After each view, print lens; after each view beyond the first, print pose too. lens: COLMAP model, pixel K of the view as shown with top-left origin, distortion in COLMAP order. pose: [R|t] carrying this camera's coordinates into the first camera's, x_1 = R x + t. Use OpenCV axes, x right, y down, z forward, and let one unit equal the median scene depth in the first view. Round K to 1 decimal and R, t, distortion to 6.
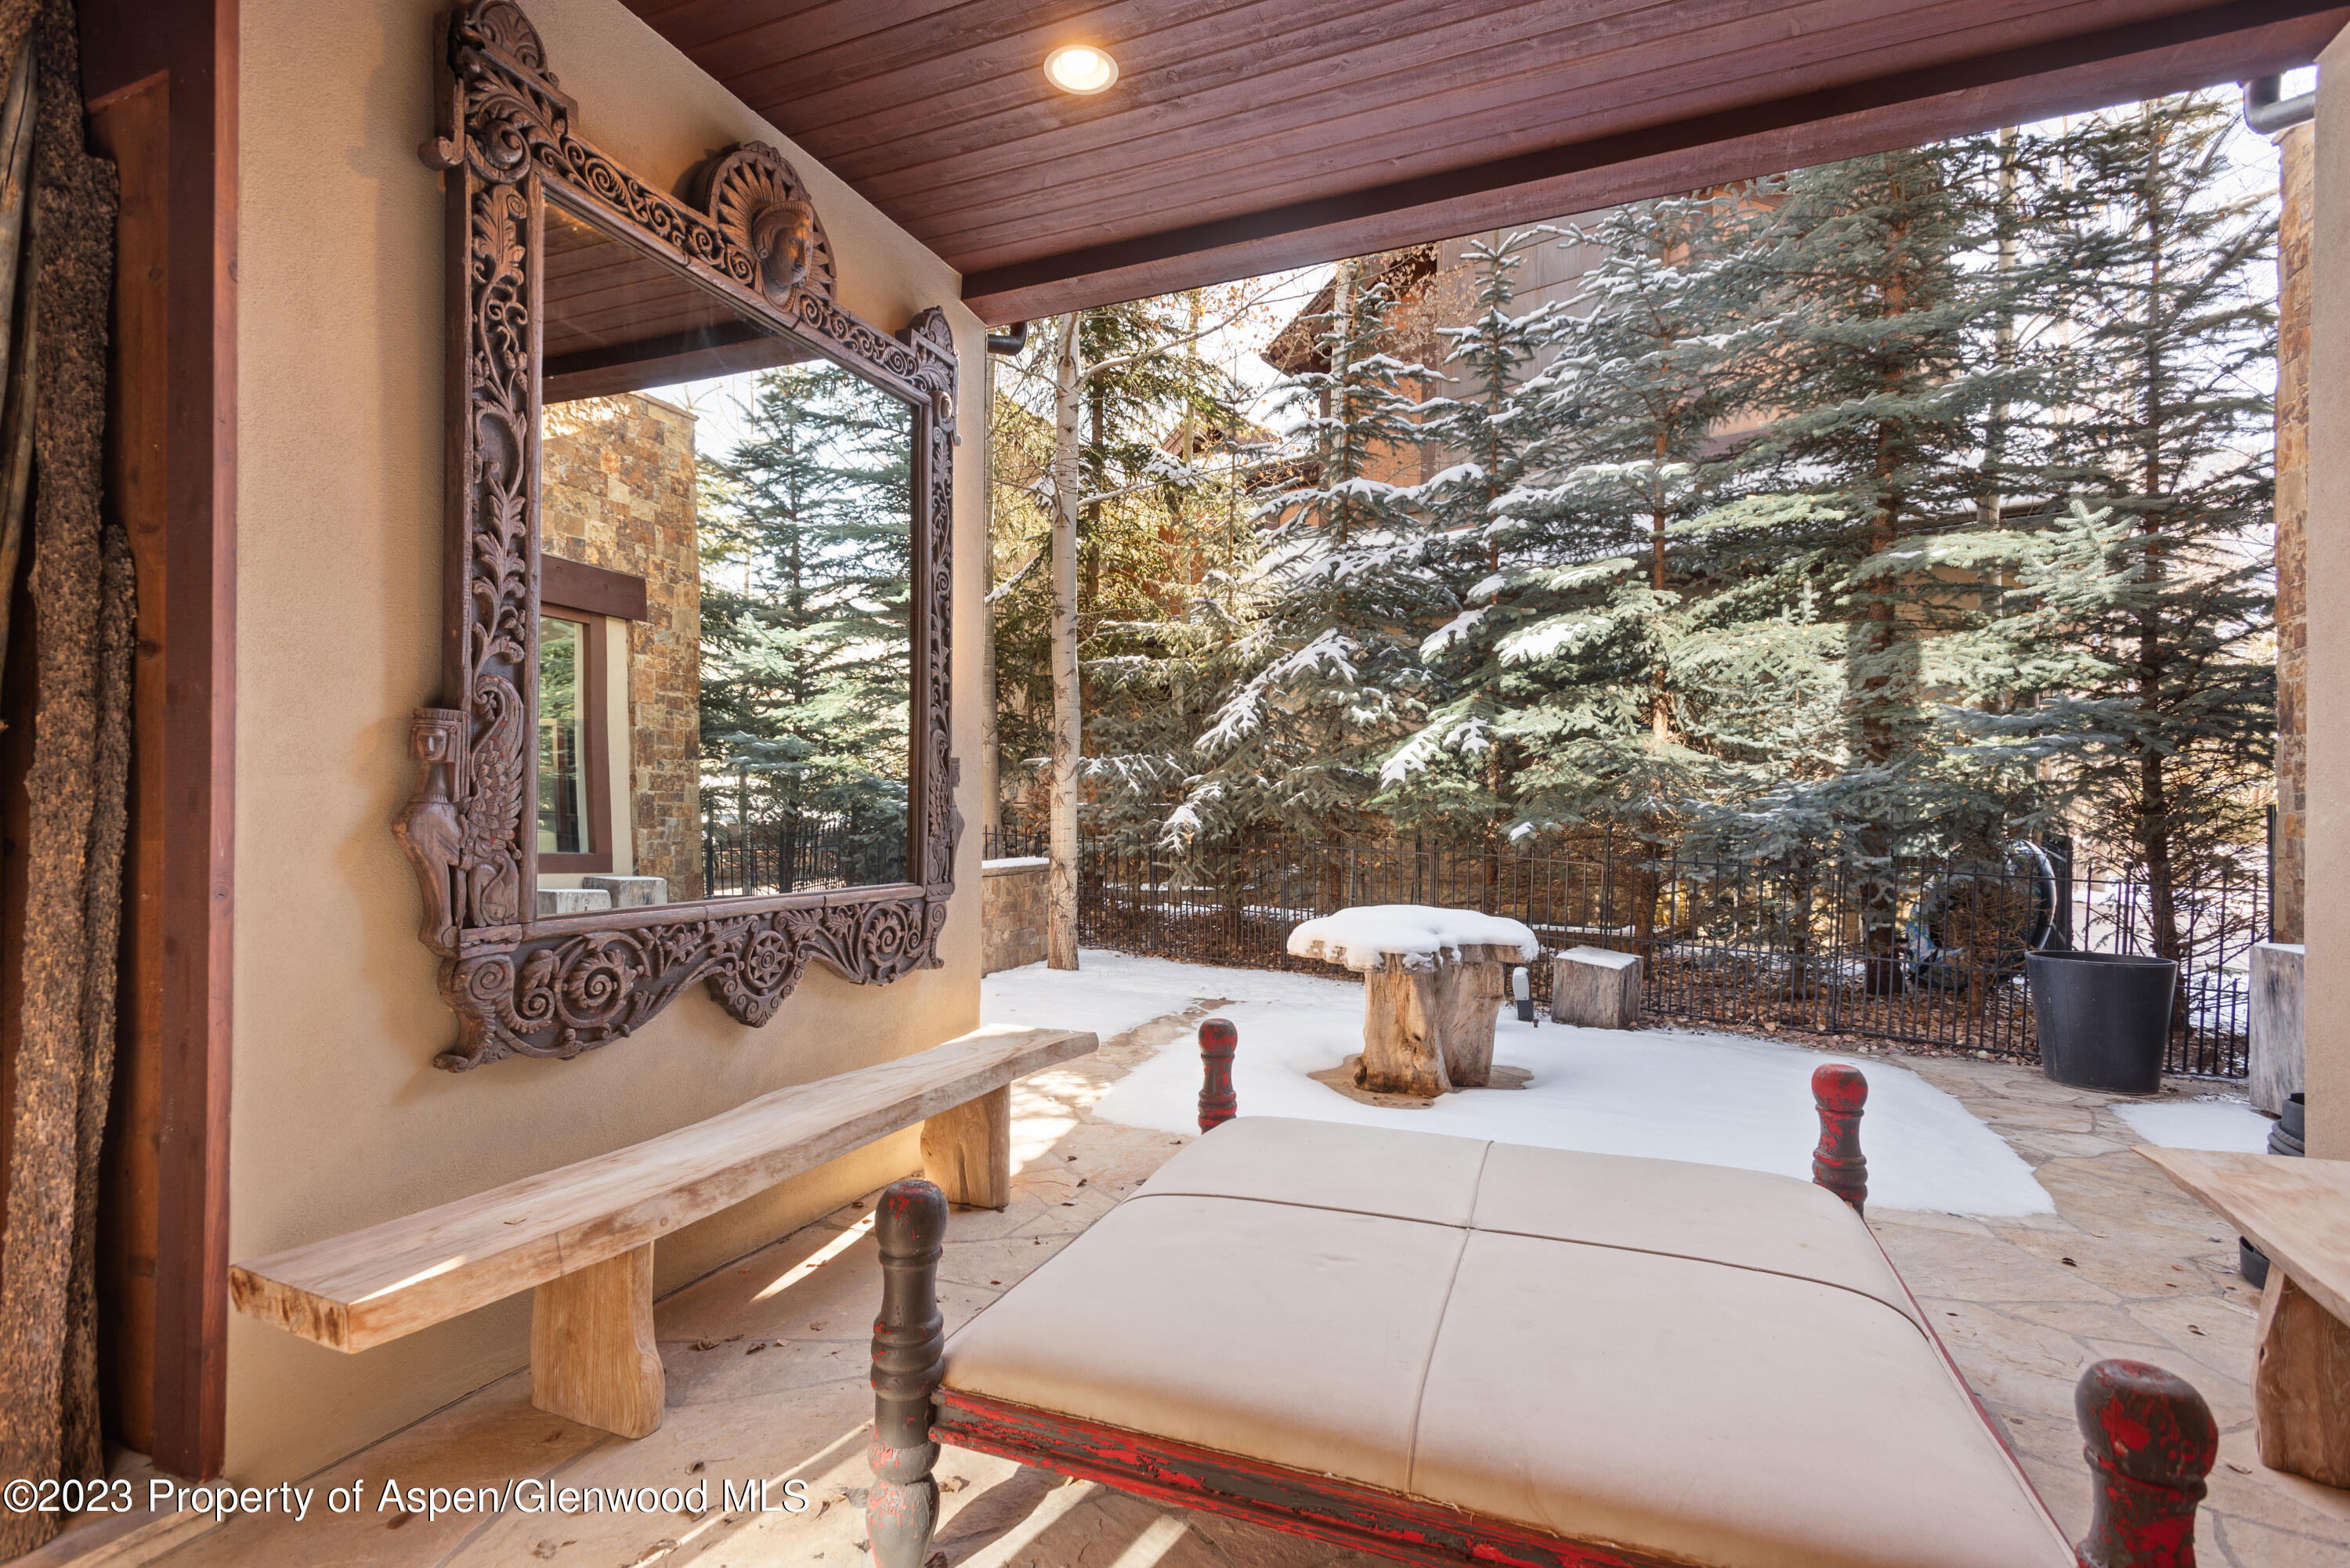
lens RADIAL K [[1132.3, 0, 1173.7], [0, 1132.3, 810.1], [0, 0, 1]] dist [0.011145, -0.015430]
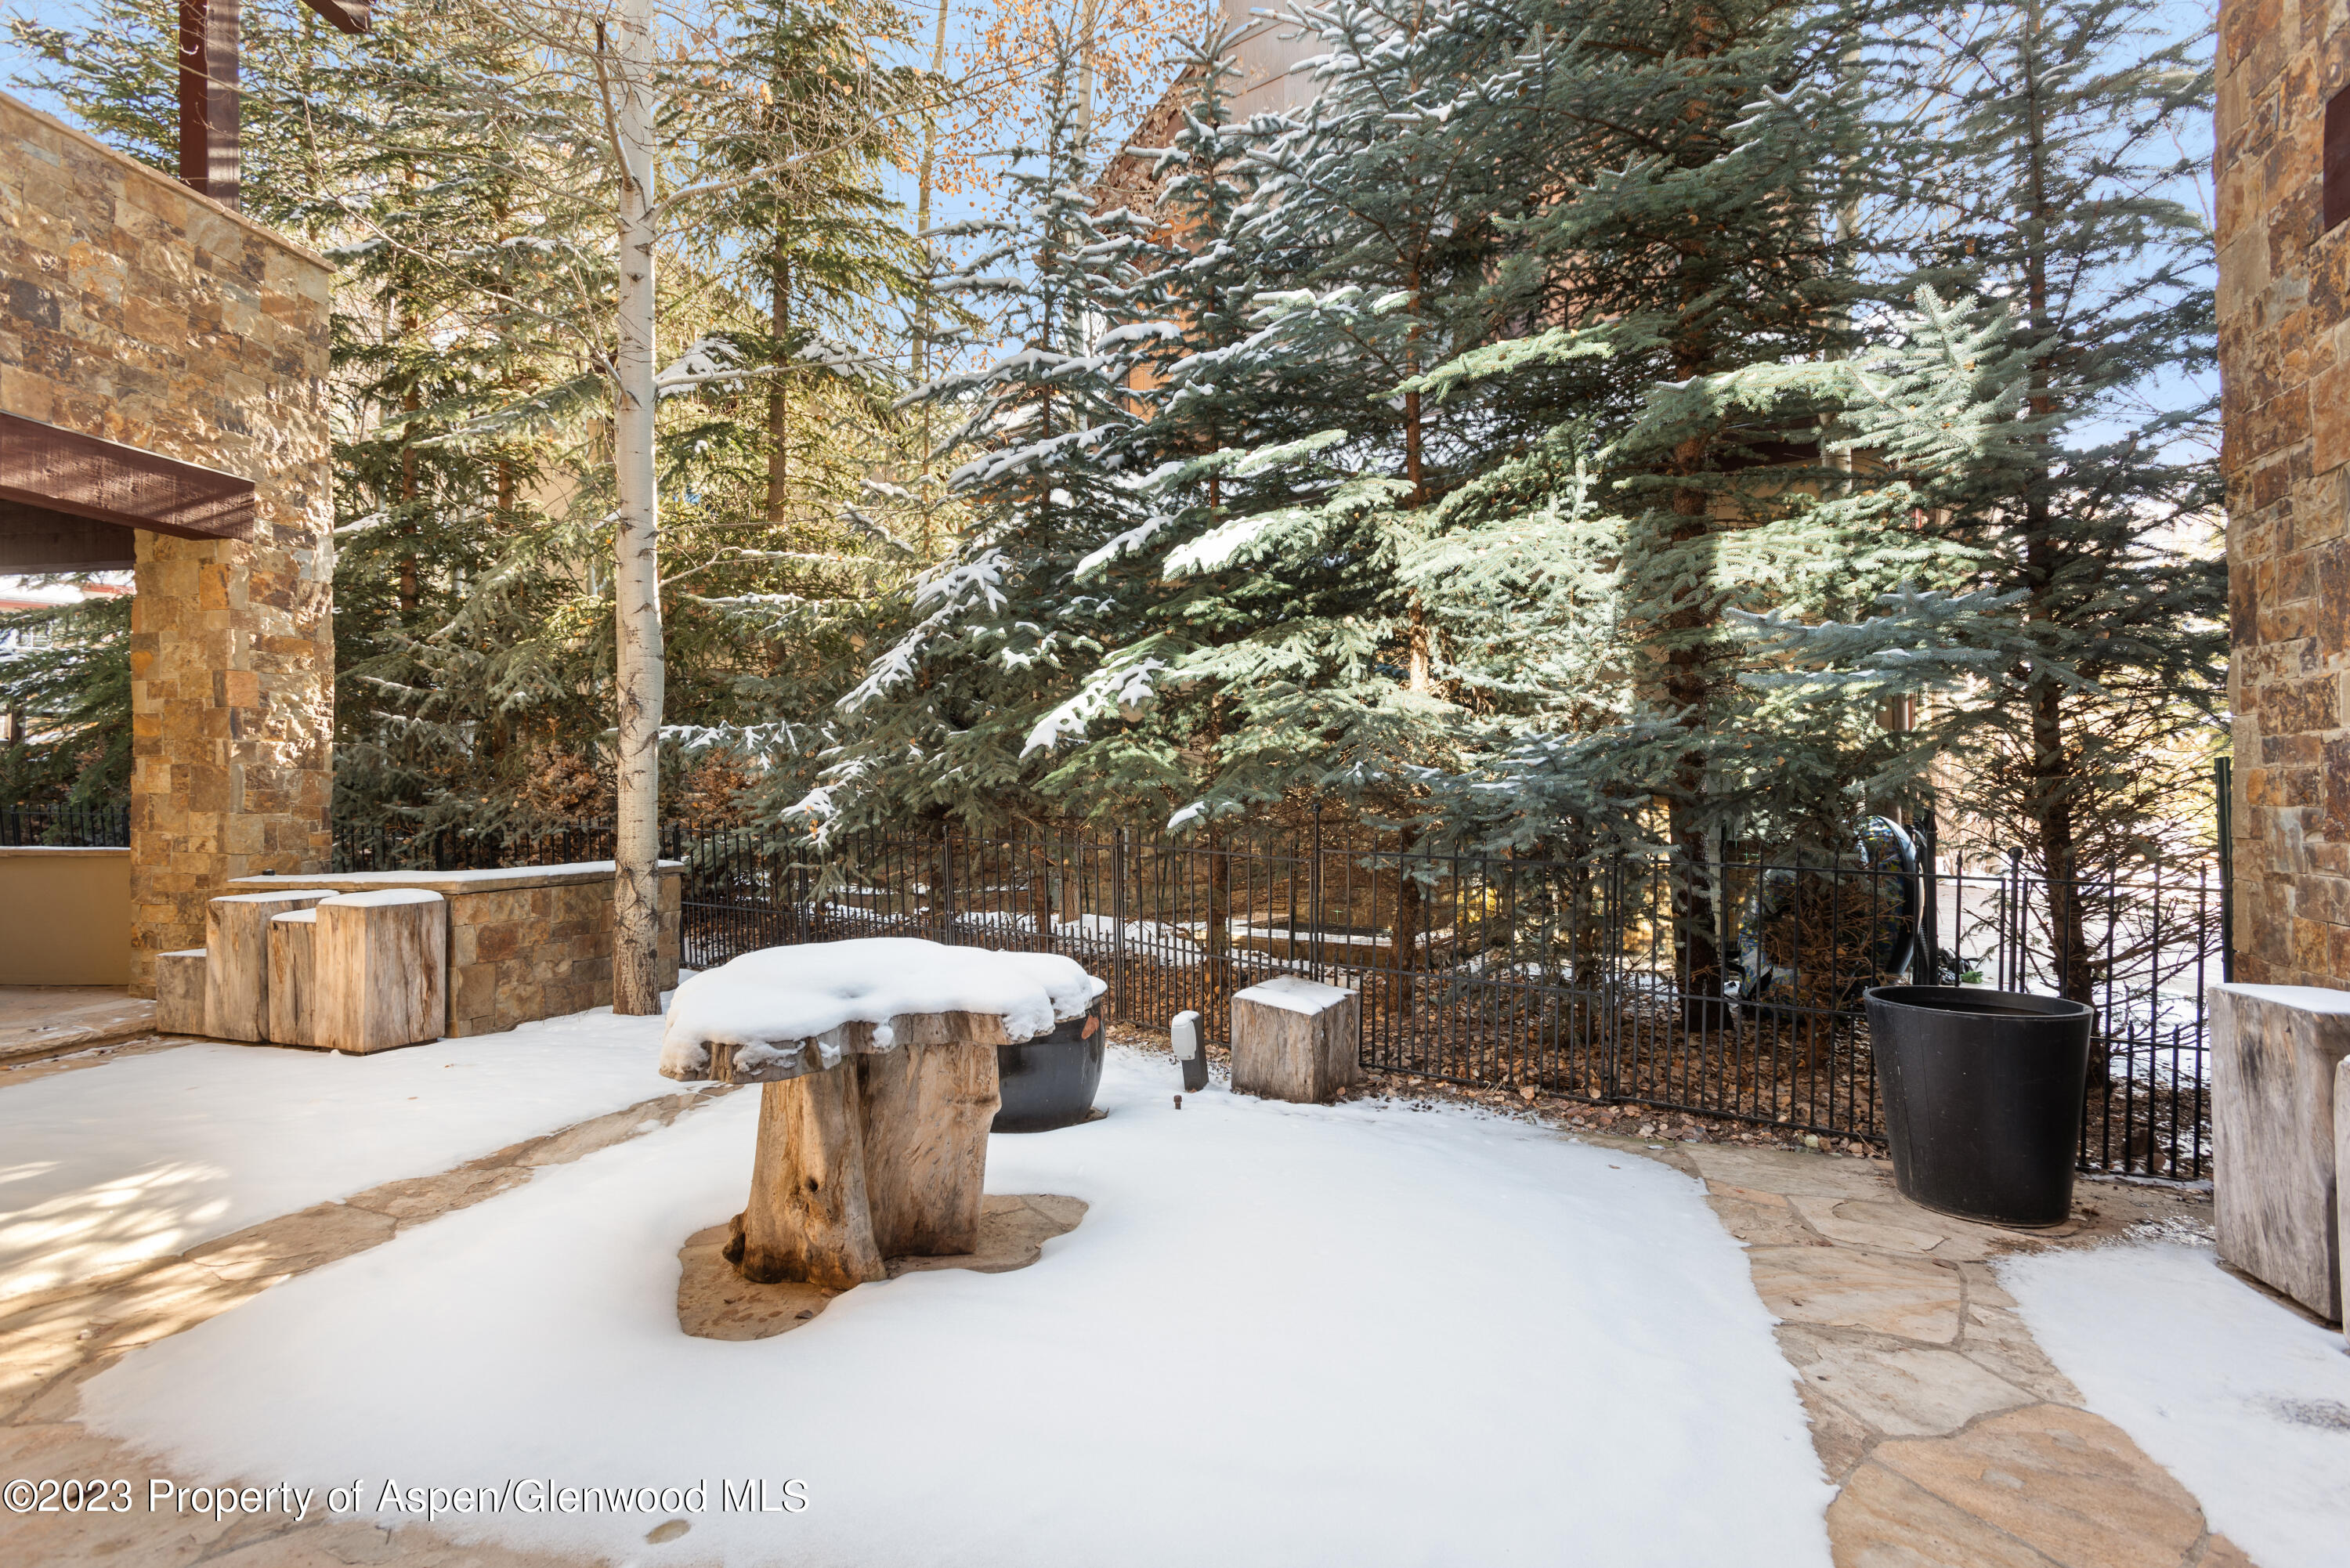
lens RADIAL K [[1151.2, 0, 1175.0], [0, 1151.2, 784.0], [0, 0, 1]] dist [-0.000525, -0.000353]
pose [[0.997872, -0.013310, 0.063833, 0.273703], [0.014165, 0.999816, -0.012956, 0.009266], [-0.063649, 0.013832, 0.997876, 0.316645]]
